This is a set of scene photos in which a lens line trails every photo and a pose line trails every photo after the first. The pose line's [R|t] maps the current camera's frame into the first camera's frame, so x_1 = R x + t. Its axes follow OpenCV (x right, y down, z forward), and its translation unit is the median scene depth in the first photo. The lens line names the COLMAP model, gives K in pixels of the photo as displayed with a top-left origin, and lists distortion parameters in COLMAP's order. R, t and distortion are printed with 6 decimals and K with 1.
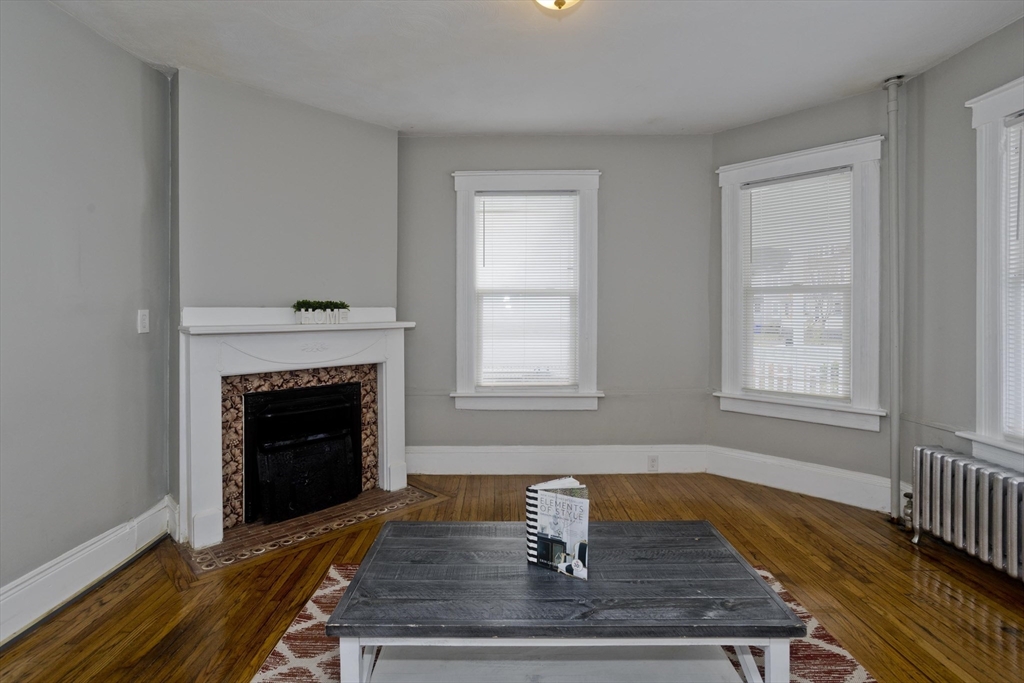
lens RADIAL K [[502.1, 0, 511.8], [0, 502.1, 313.0], [0, 0, 1]] dist [0.006227, 0.002126]
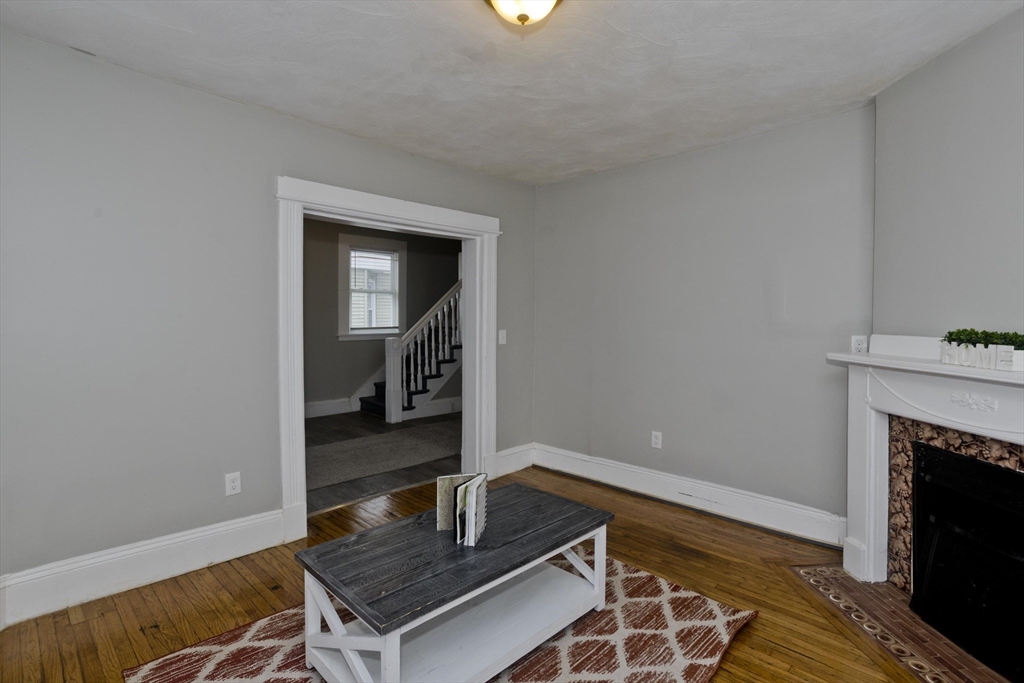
lens RADIAL K [[502.1, 0, 508.6], [0, 502.1, 321.2], [0, 0, 1]] dist [0.006227, 0.002126]
pose [[-0.701351, 0.010066, -0.712745, 0.538812], [-0.001476, 0.999878, 0.015573, -0.049624], [0.712815, 0.011974, -0.701250, 1.126621]]
